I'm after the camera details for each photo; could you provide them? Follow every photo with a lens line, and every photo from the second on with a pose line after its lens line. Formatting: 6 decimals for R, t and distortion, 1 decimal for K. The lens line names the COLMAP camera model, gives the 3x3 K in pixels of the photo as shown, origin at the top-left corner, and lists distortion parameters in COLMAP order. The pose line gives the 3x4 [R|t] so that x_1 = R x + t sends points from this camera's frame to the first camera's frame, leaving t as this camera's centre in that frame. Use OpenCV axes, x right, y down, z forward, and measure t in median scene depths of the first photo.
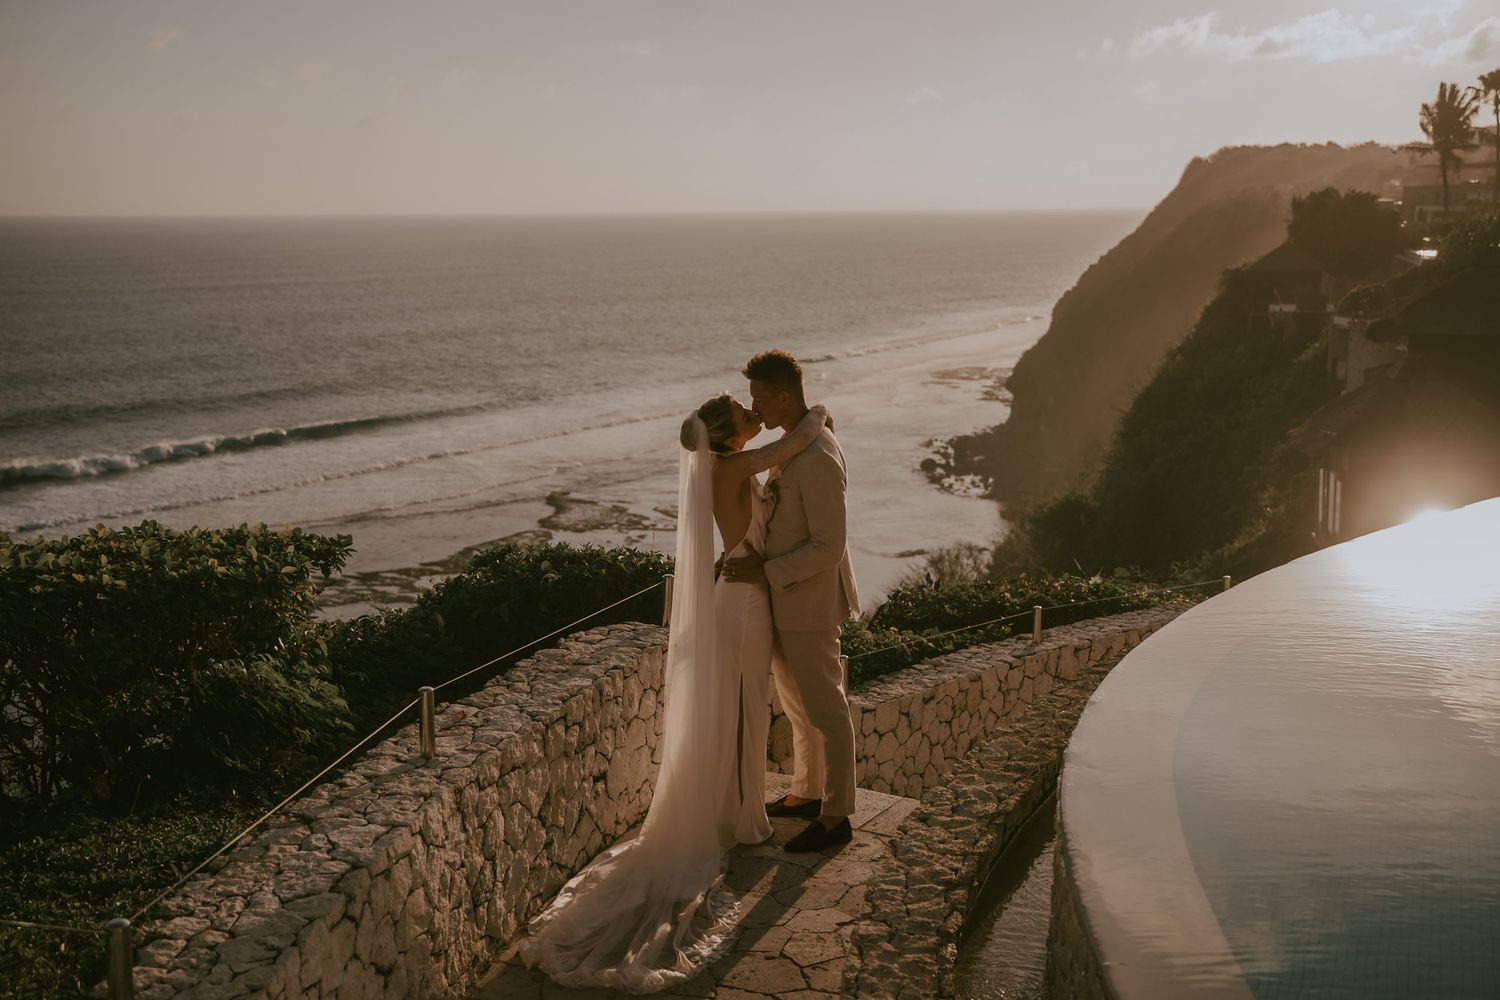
lens RADIAL K [[1655.9, 0, 749.2], [0, 1655.9, 498.6], [0, 0, 1]] dist [0.121925, 0.000000]
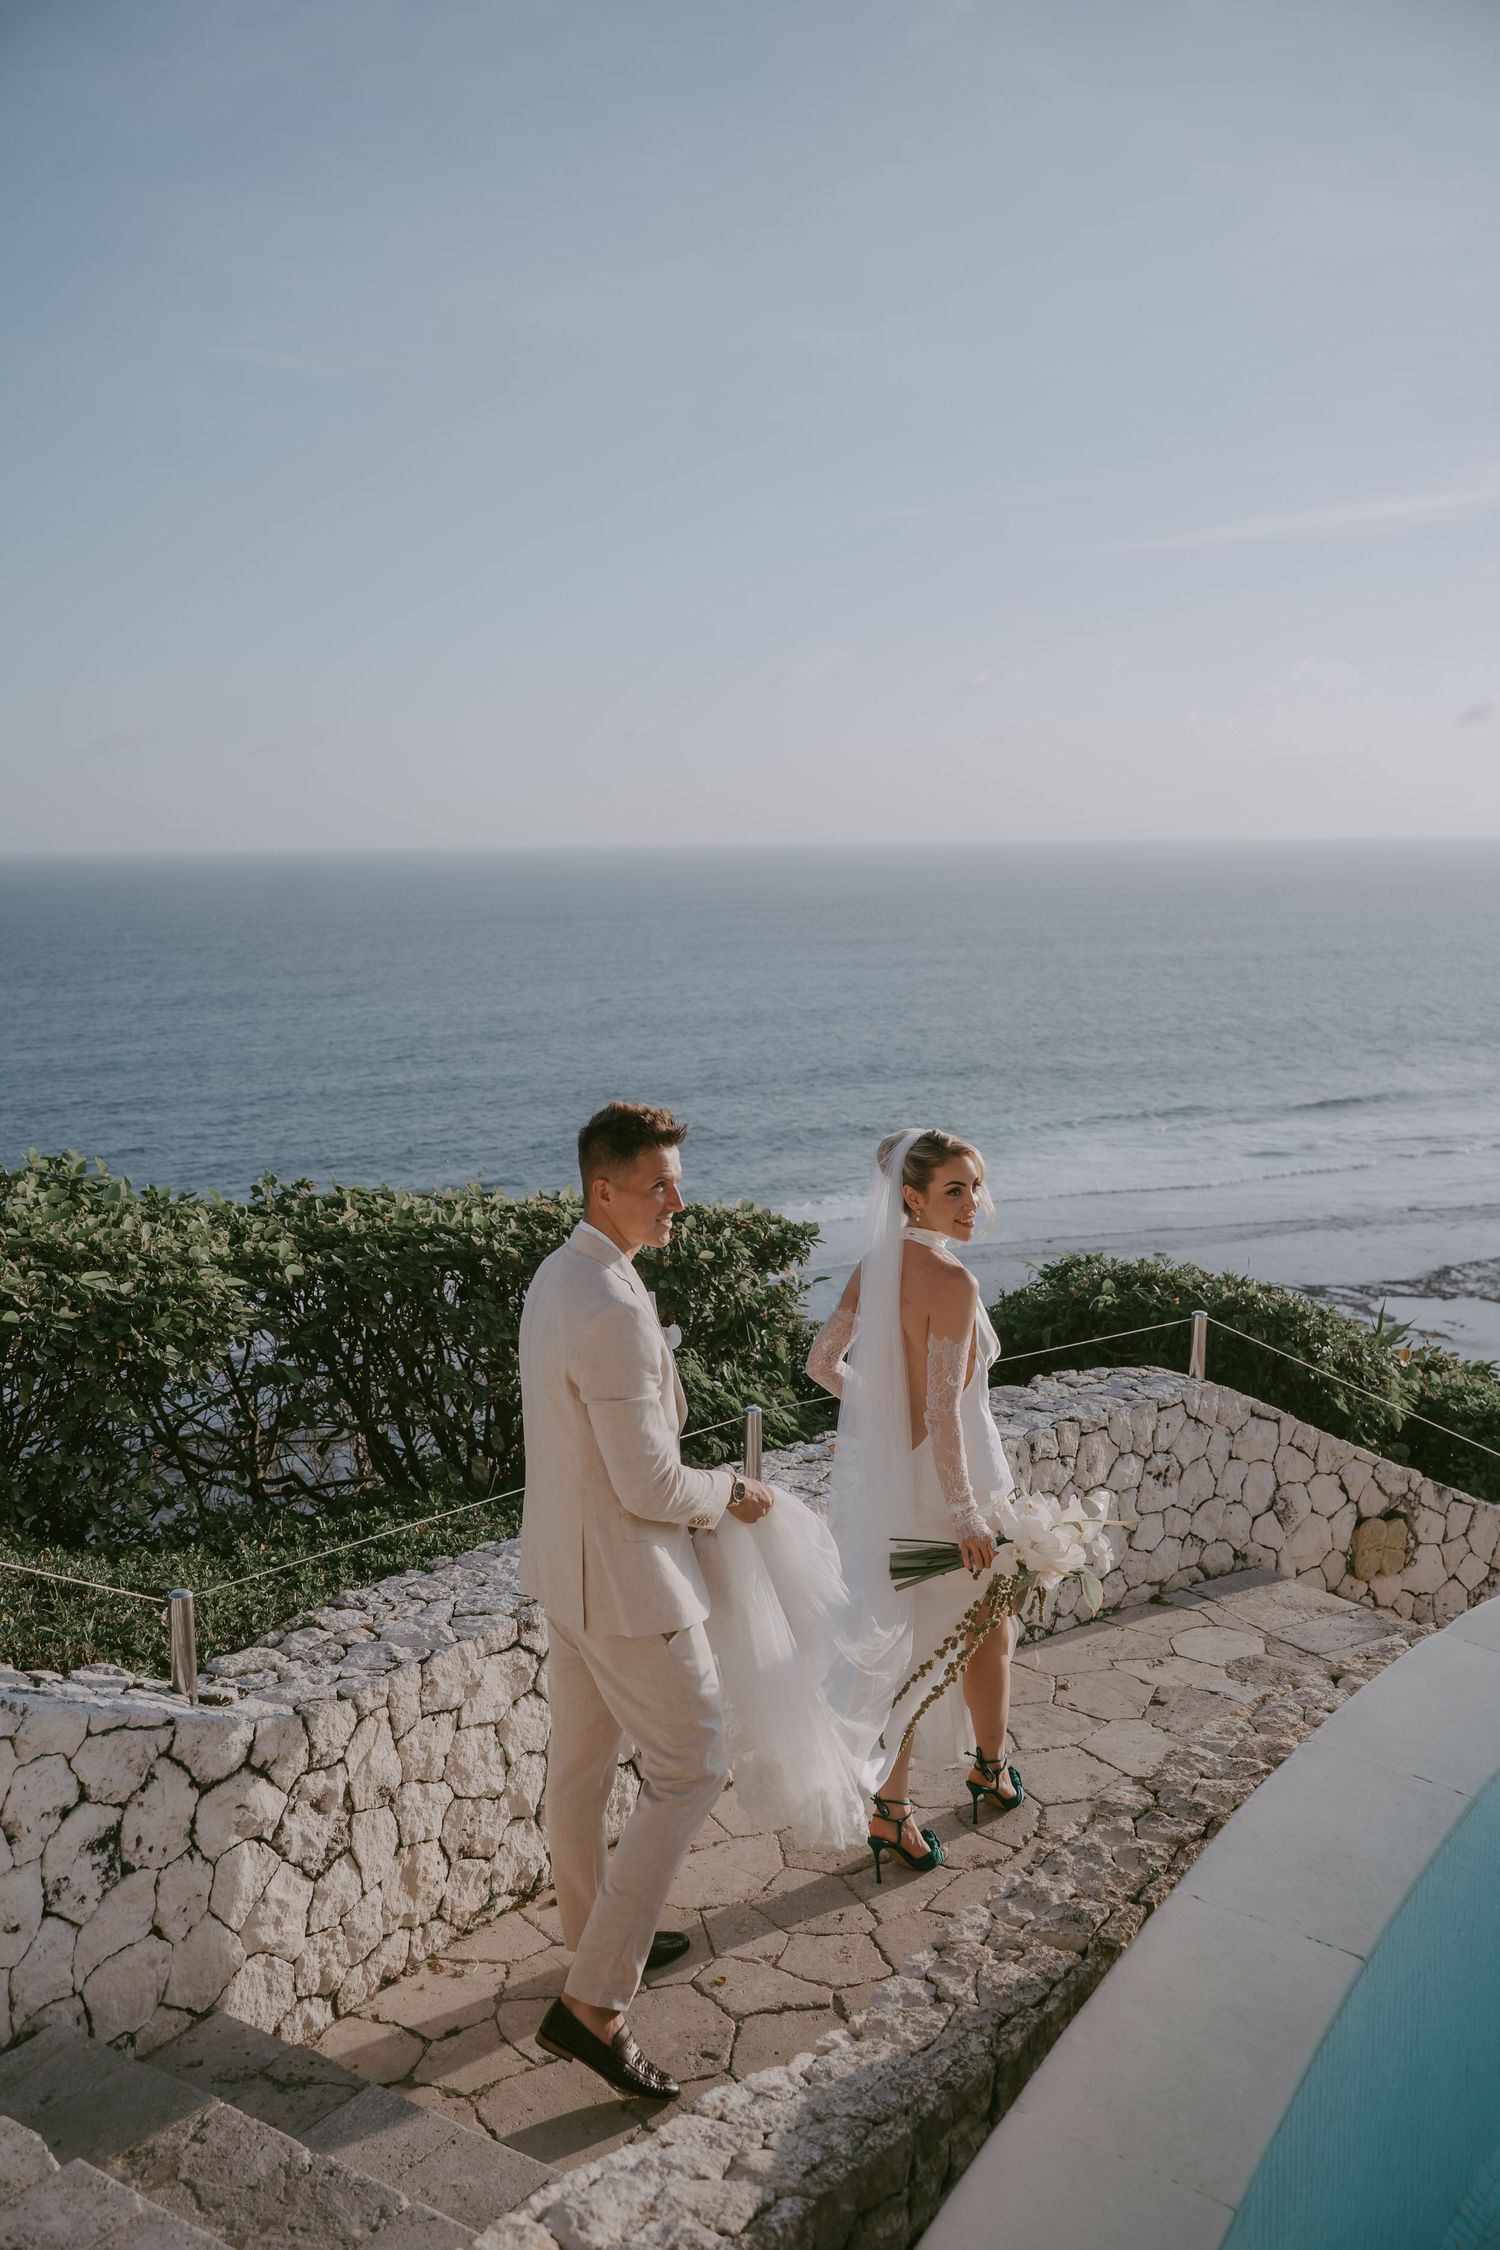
lens RADIAL K [[2045.4, 0, 751.4], [0, 2045.4, 1127.1], [0, 0, 1]] dist [-0.008501, -0.006528]
pose [[0.876021, 0.065409, -0.477817, 0.243198], [-0.080006, 0.996742, -0.010236, -0.014446], [0.475591, 0.047195, 0.878400, 0.068354]]
